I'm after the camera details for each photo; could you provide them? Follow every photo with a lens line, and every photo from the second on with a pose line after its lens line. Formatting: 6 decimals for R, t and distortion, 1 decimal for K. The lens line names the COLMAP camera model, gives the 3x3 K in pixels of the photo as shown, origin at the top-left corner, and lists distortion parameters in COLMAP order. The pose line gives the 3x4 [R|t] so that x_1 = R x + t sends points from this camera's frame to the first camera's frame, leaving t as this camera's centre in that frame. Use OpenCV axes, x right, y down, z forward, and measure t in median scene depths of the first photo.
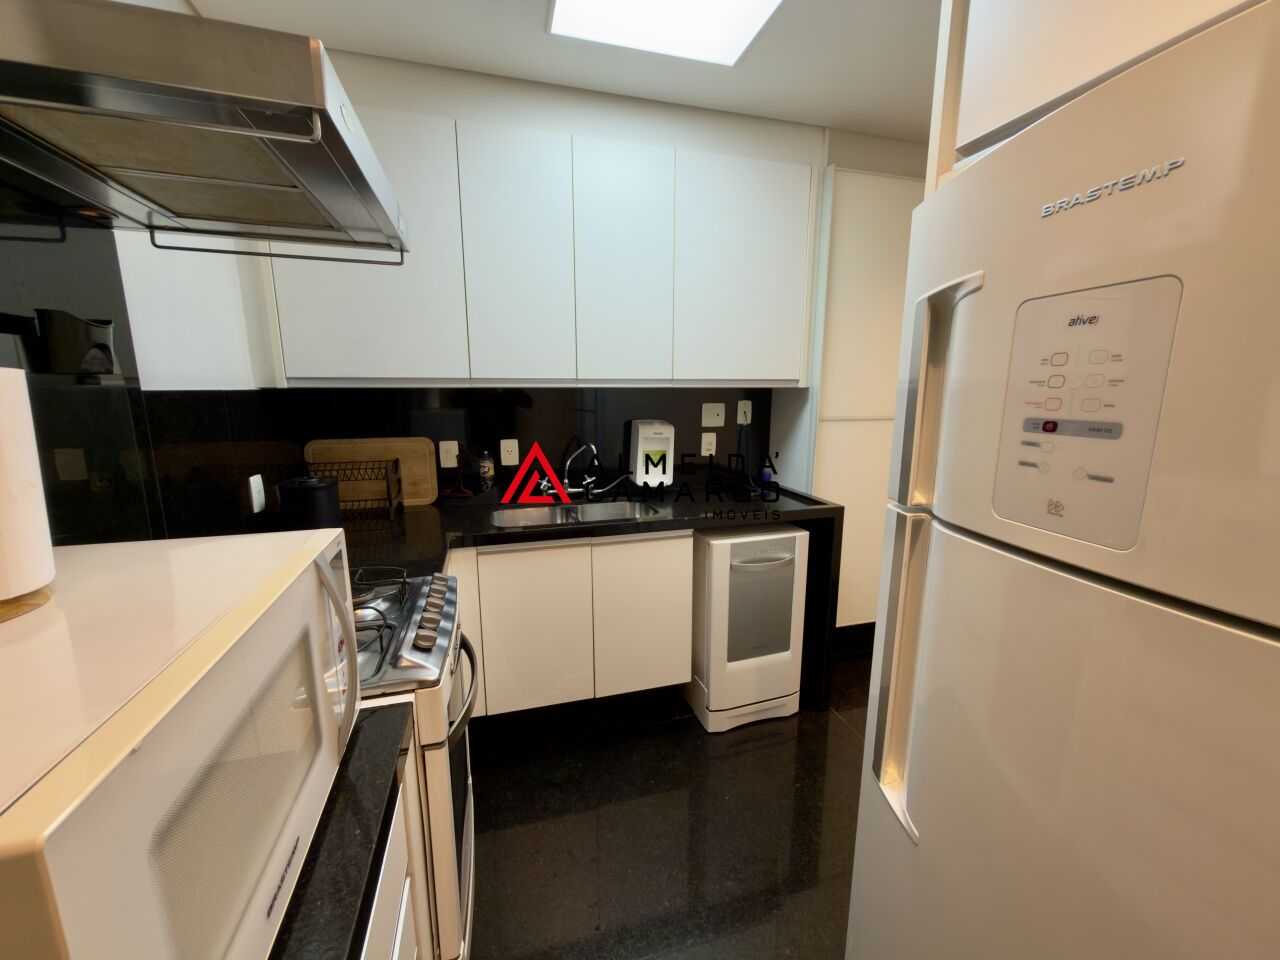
lens RADIAL K [[511.6, 0, 644.0], [0, 511.6, 479.8], [0, 0, 1]] dist [-0.000312, -0.000058]
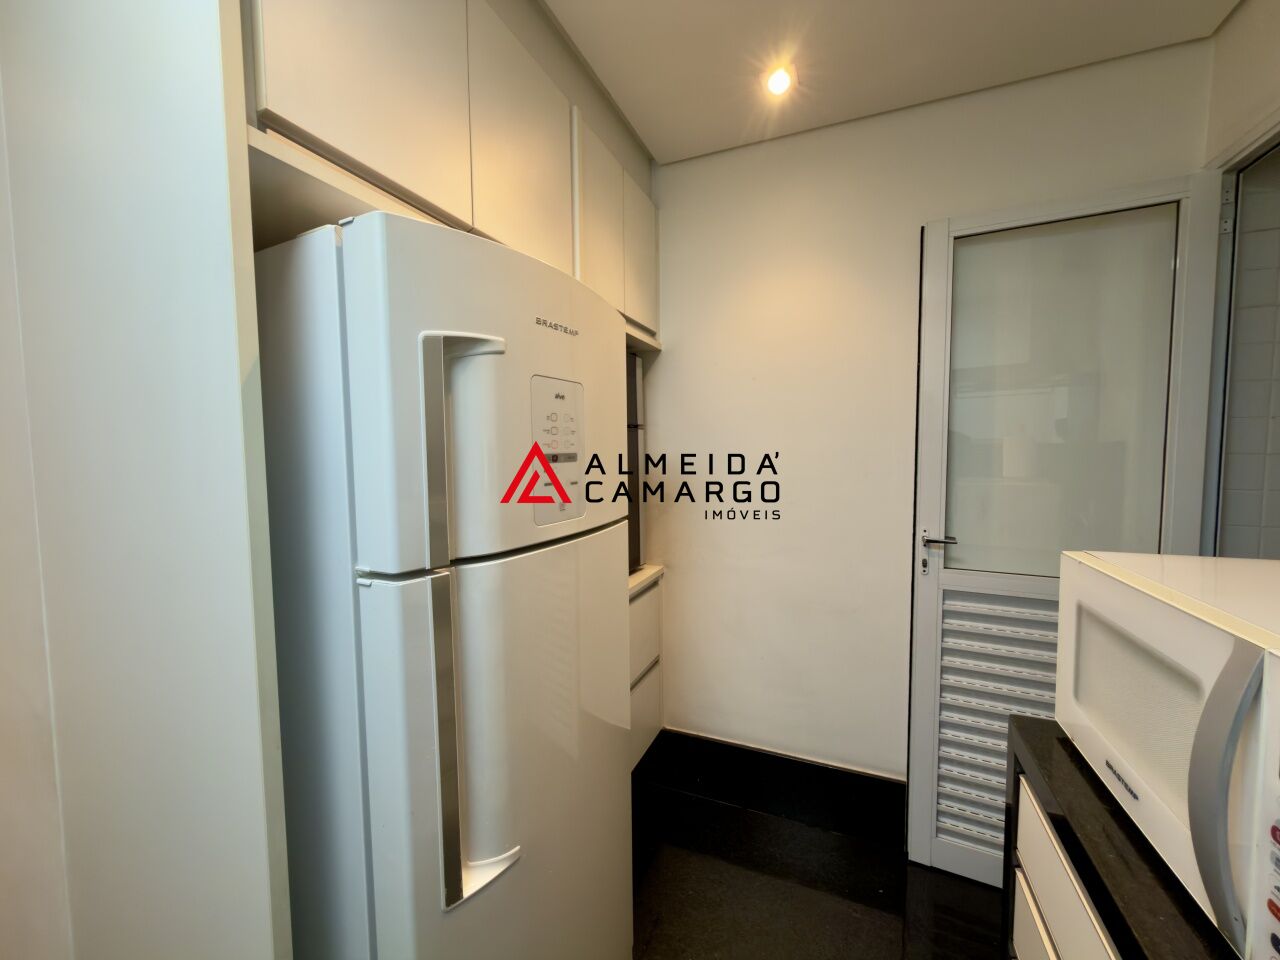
lens RADIAL K [[511.6, 0, 636.9], [0, 511.6, 479.8], [0, 0, 1]] dist [-0.000312, -0.000058]
pose [[-0.768557, -0.036690, 0.638728, -0.476915], [0.119786, 0.972447, 0.199994, -0.363419], [-0.628468, 0.230218, -0.742986, 2.261339]]
